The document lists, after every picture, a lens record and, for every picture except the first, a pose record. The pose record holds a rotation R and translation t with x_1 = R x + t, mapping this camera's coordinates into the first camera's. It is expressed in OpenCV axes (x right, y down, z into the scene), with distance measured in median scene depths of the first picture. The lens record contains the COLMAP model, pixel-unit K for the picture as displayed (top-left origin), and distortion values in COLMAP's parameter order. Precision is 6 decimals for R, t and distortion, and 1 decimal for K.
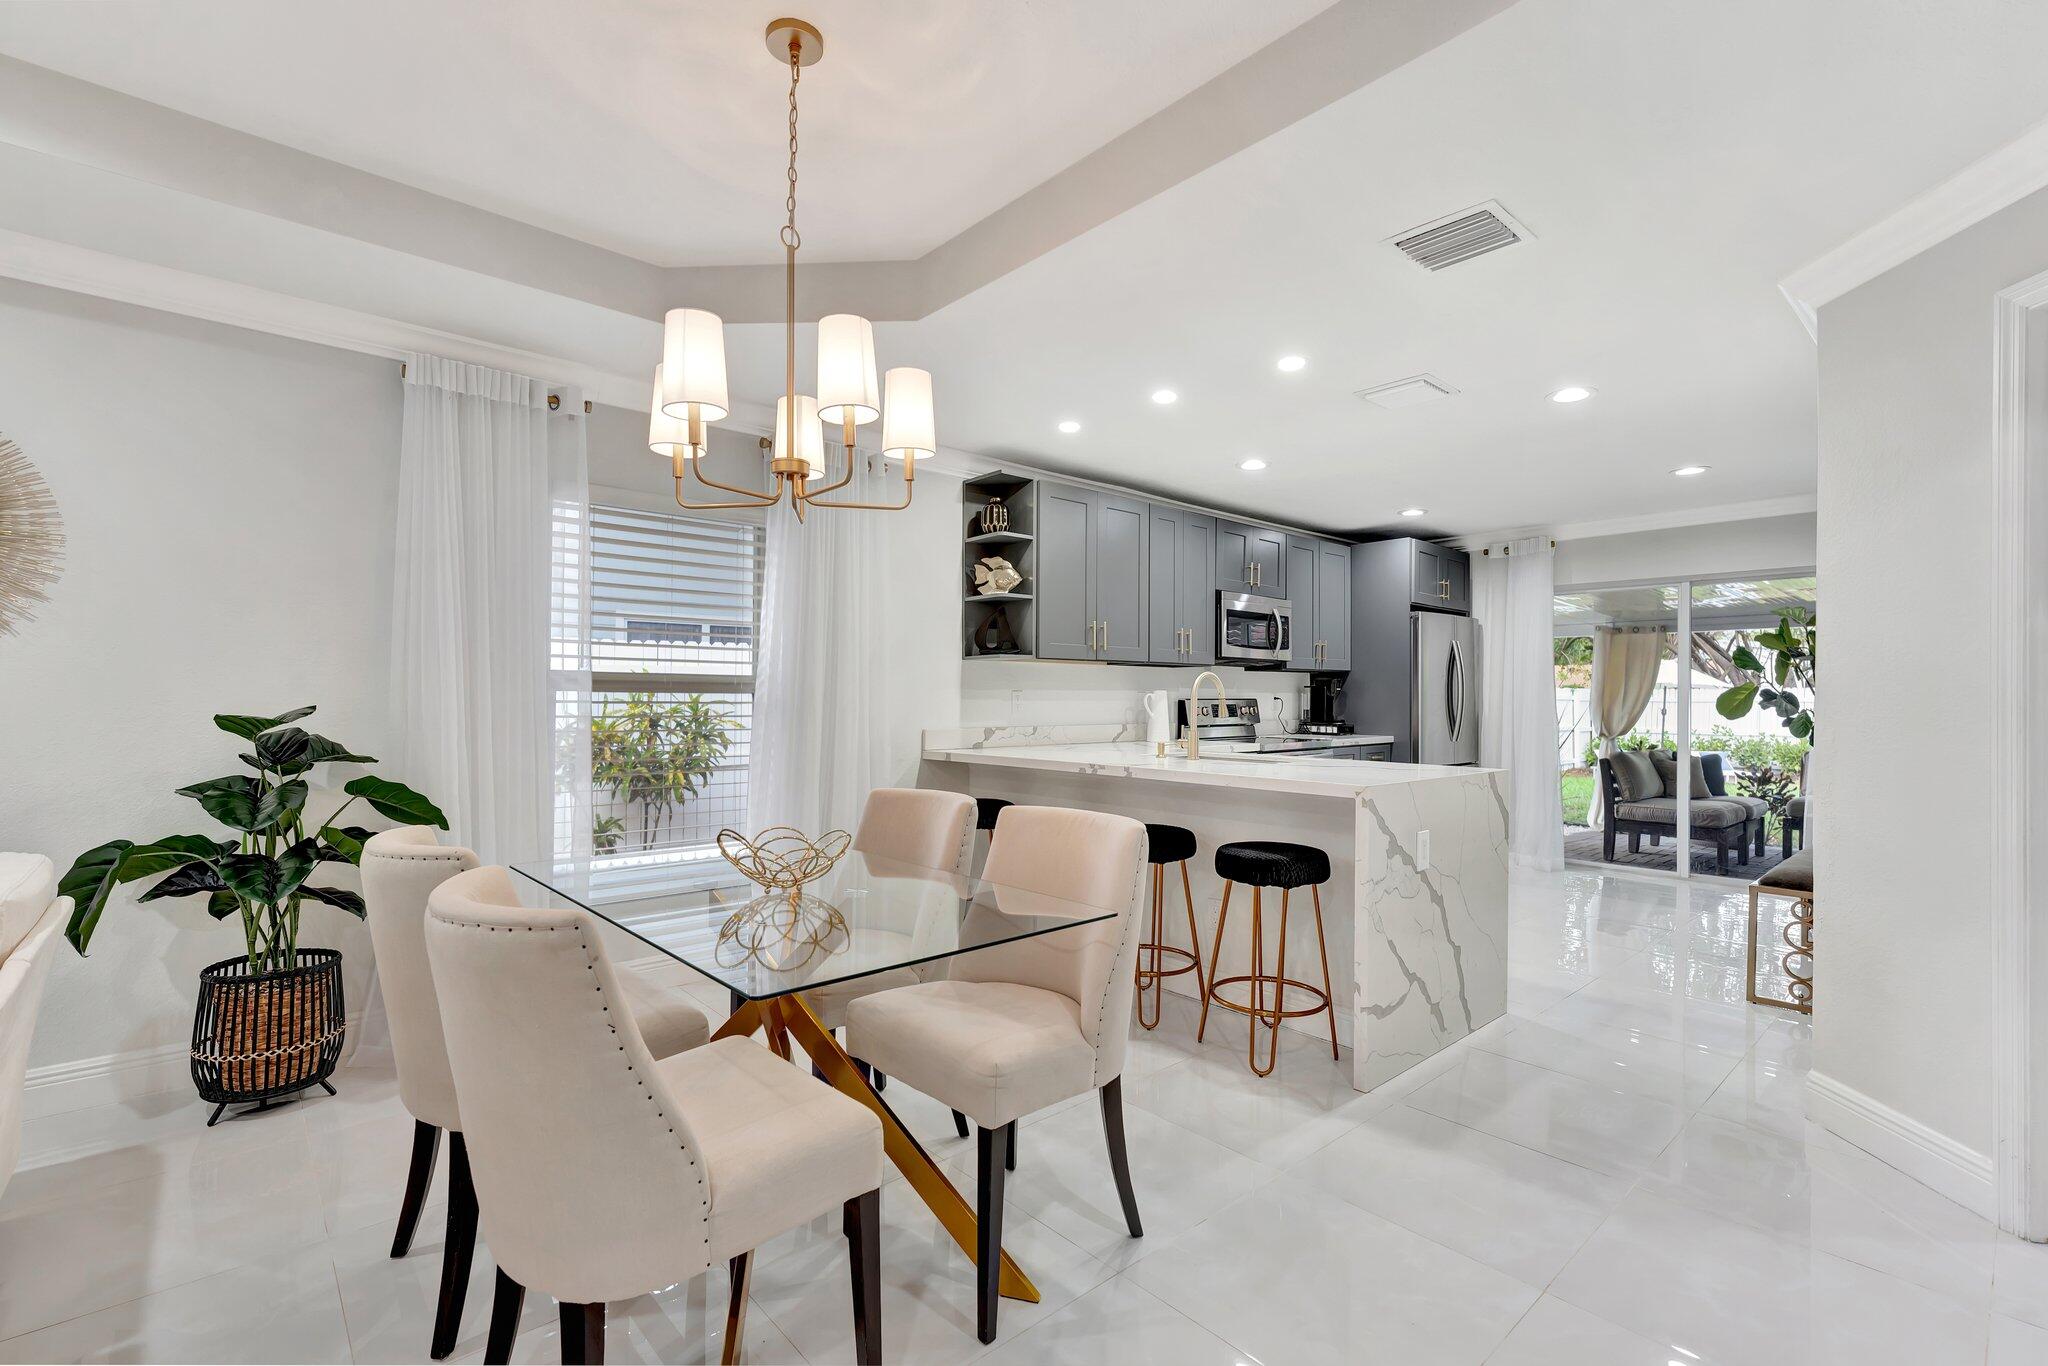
lens RADIAL K [[922.3, 0, 1022.6], [0, 922.3, 692.0], [0, 0, 1]] dist [0.001425, 0.000418]
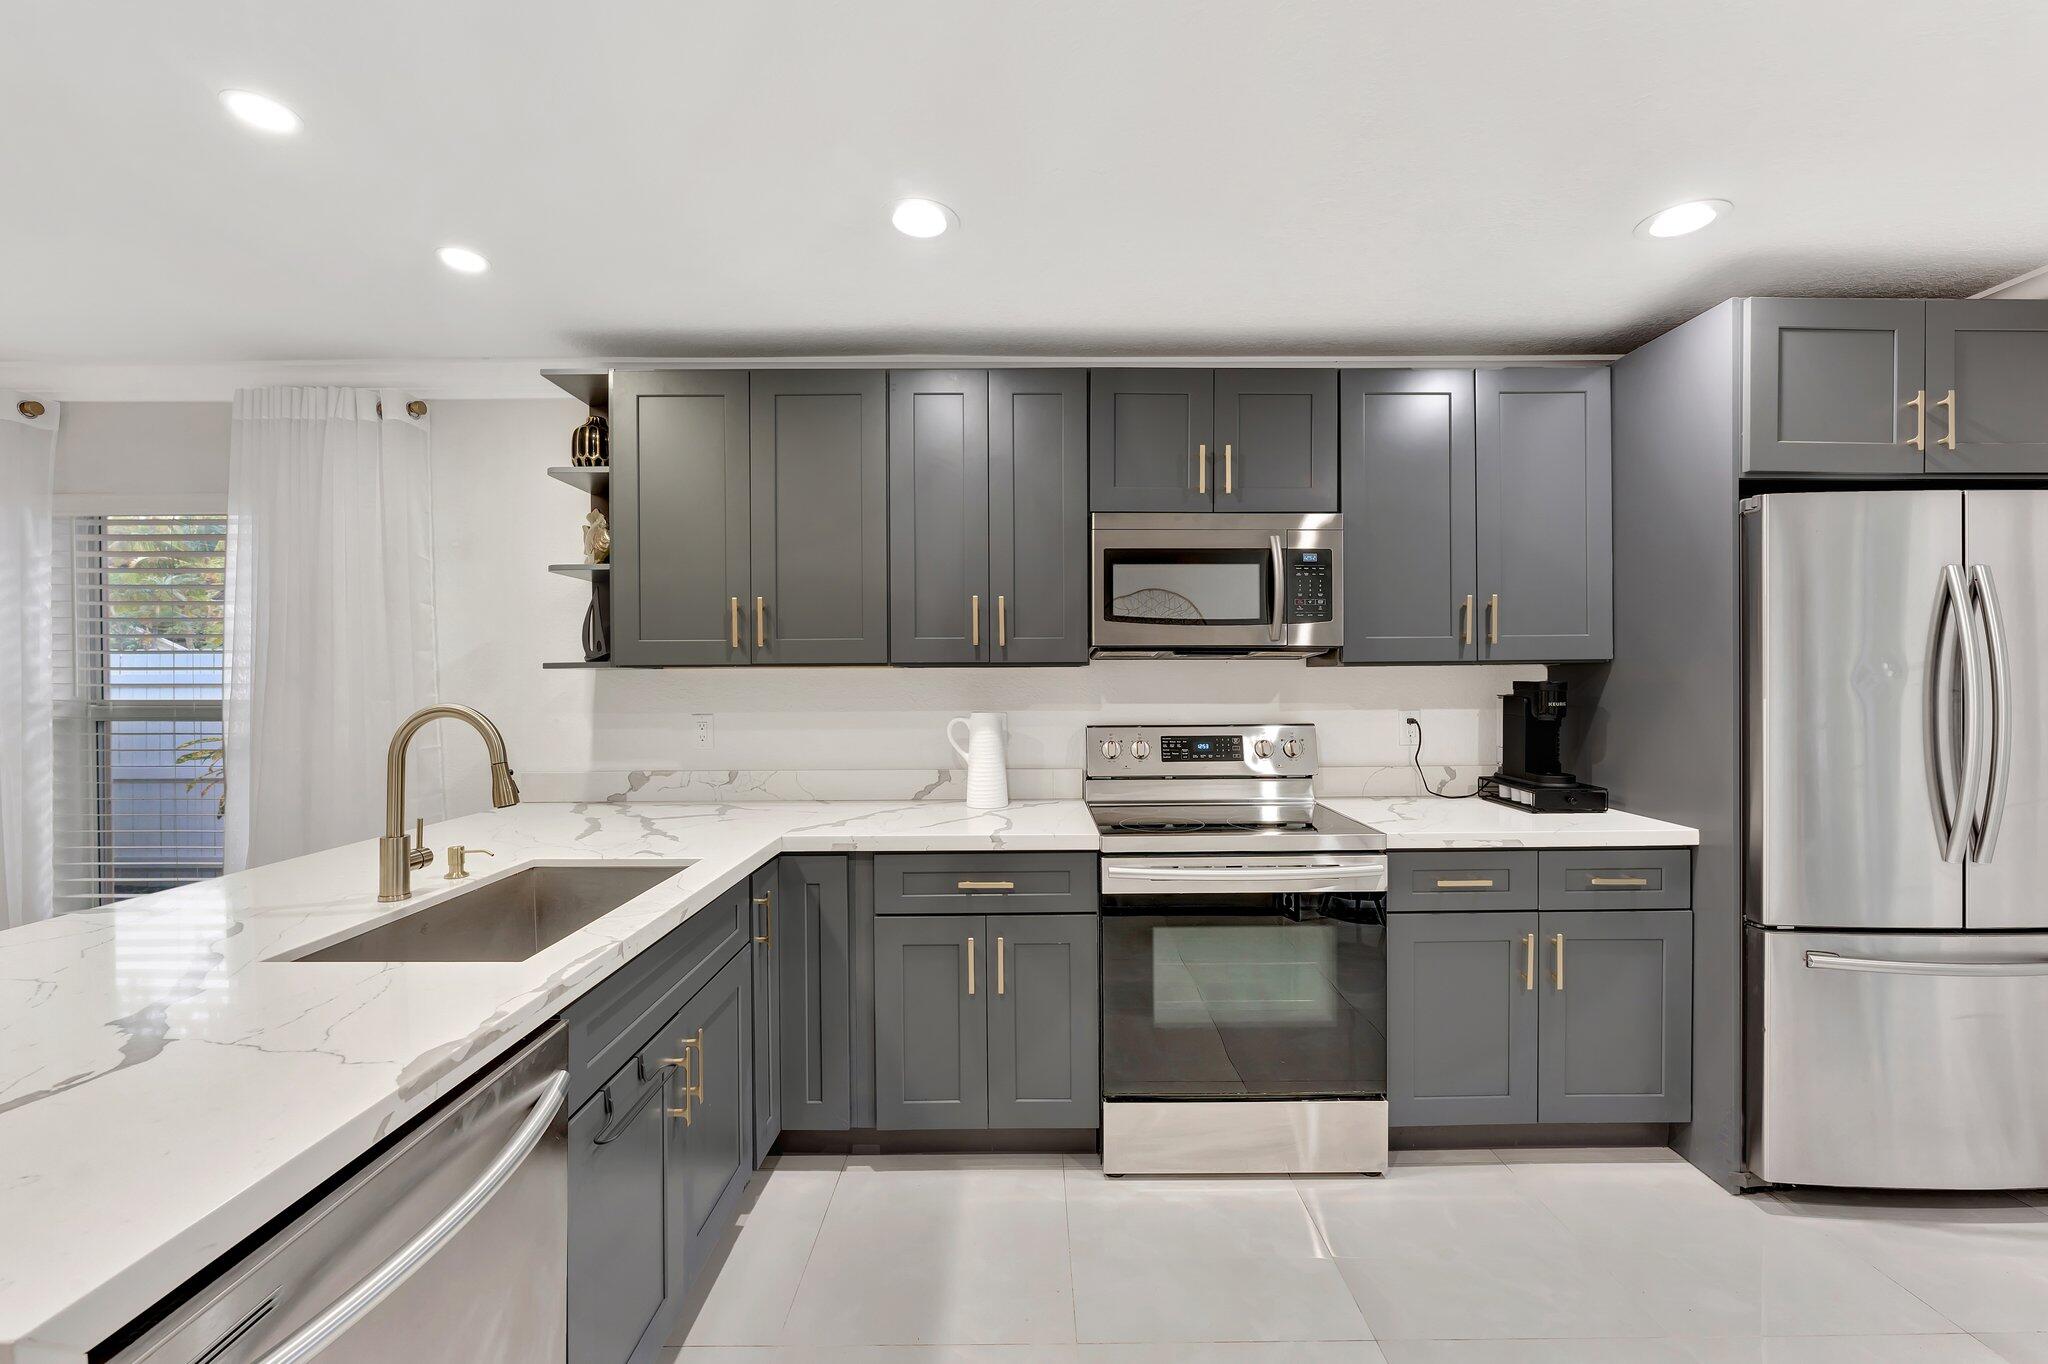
lens RADIAL K [[833.1, 0, 1024.0], [0, 833.1, 682.0], [0, 0, 1]] dist [-0.002645, -0.000159]
pose [[0.750838, -0.004799, -0.660469, 0.460974], [0.011511, 0.999917, 0.005820, -0.020679], [0.660386, -0.011973, 0.750831, 0.606096]]
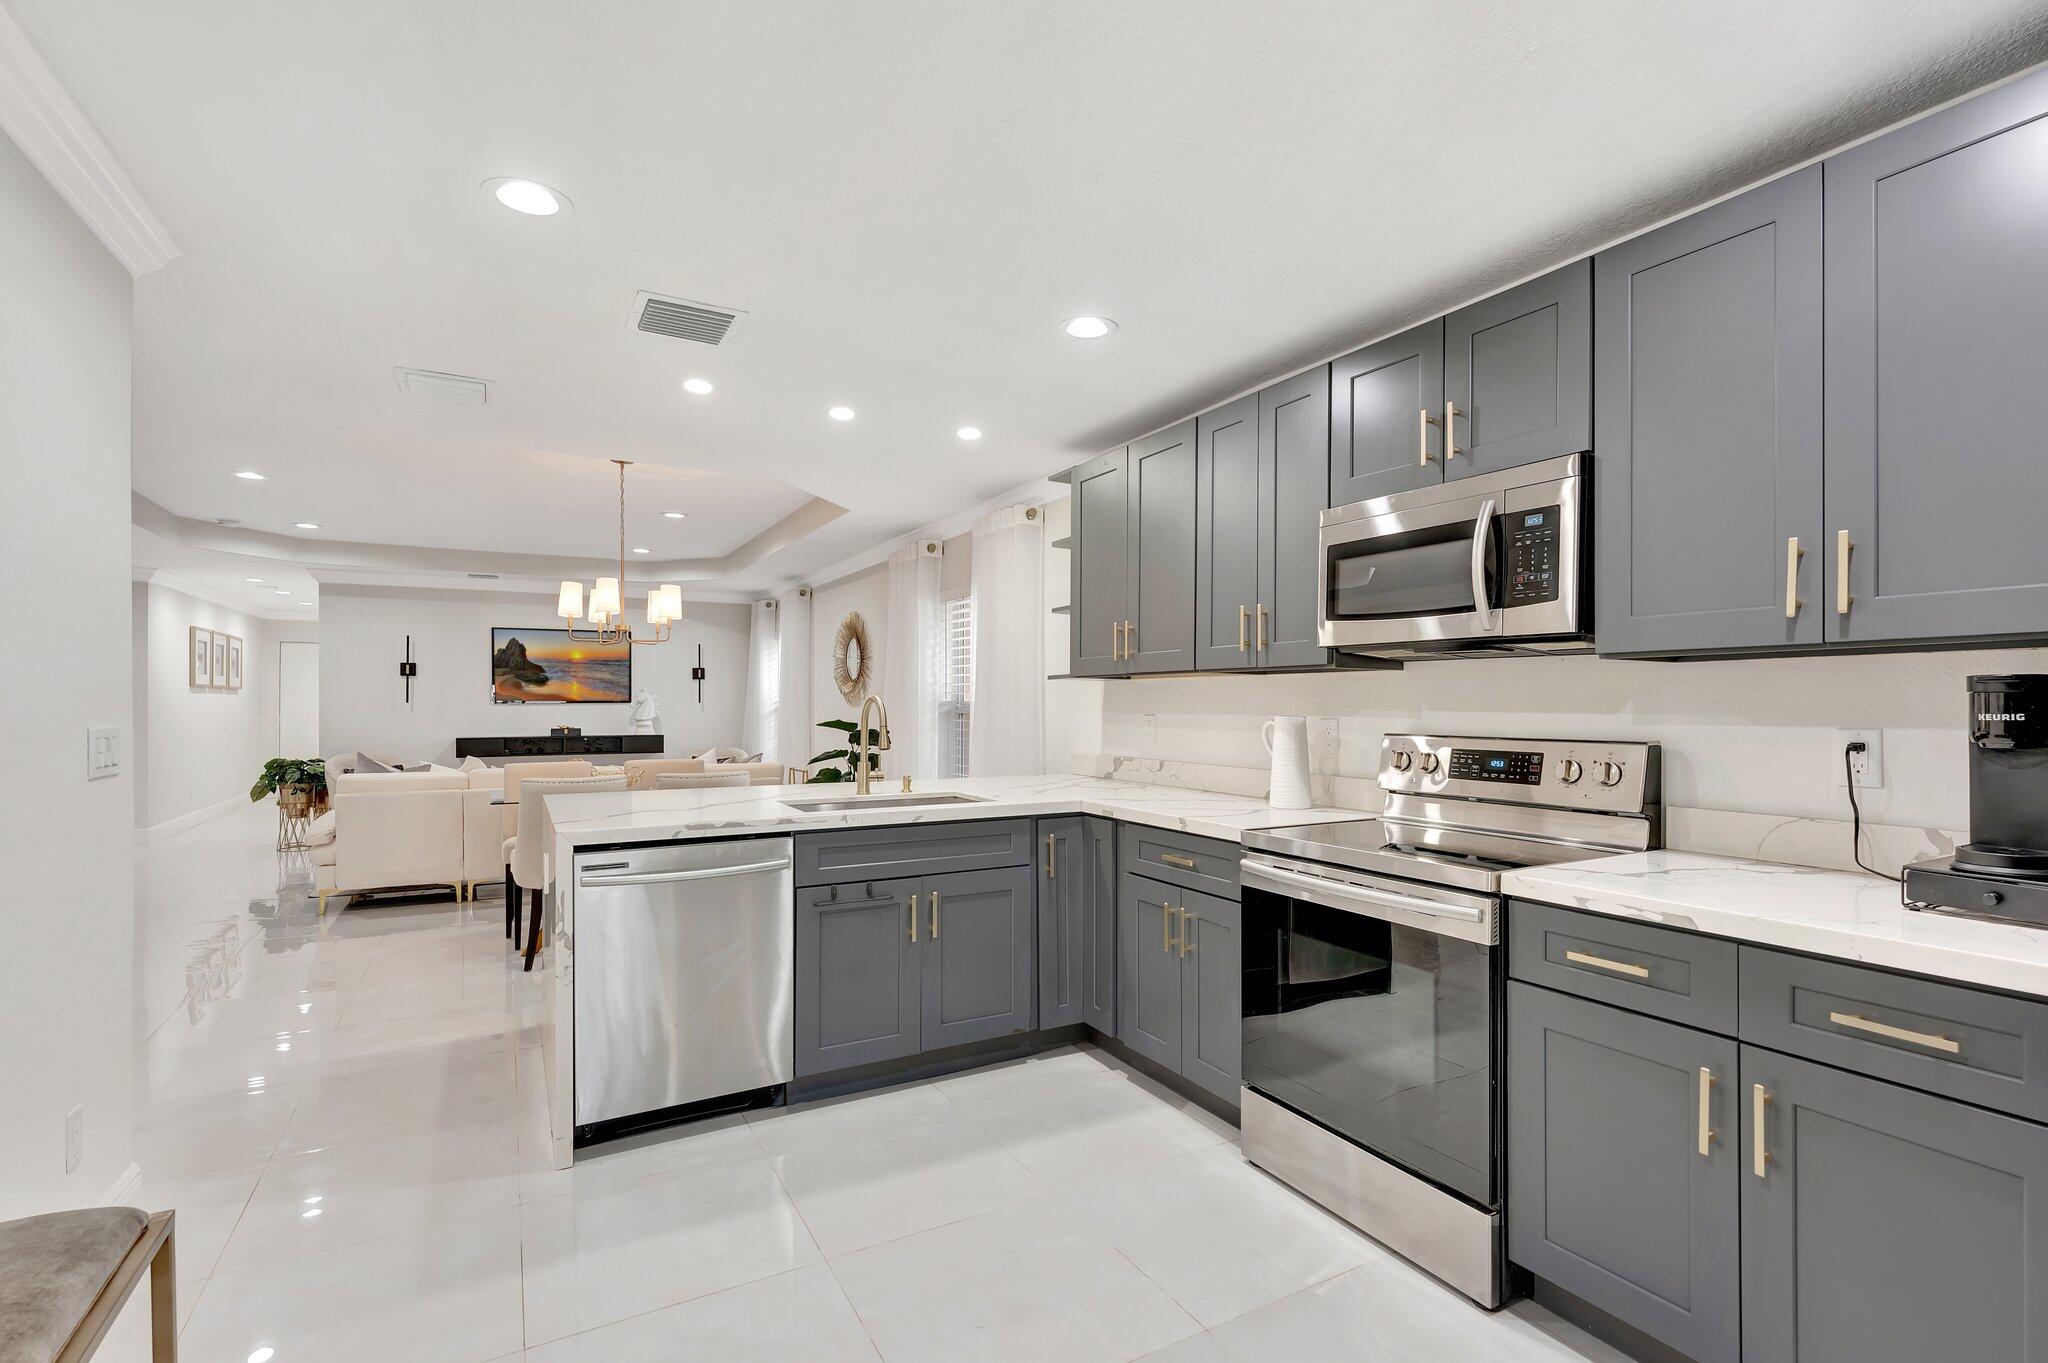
lens RADIAL K [[932.5, 0, 1029.4], [0, 932.5, 699.3], [0, 0, 1]] dist [-0.001381, 0.000082]
pose [[-0.213834, -0.010768, -0.976811, 0.692547], [-0.001706, 0.999942, -0.010650, -0.005060], [0.976869, -0.000611, -0.213840, 0.909201]]
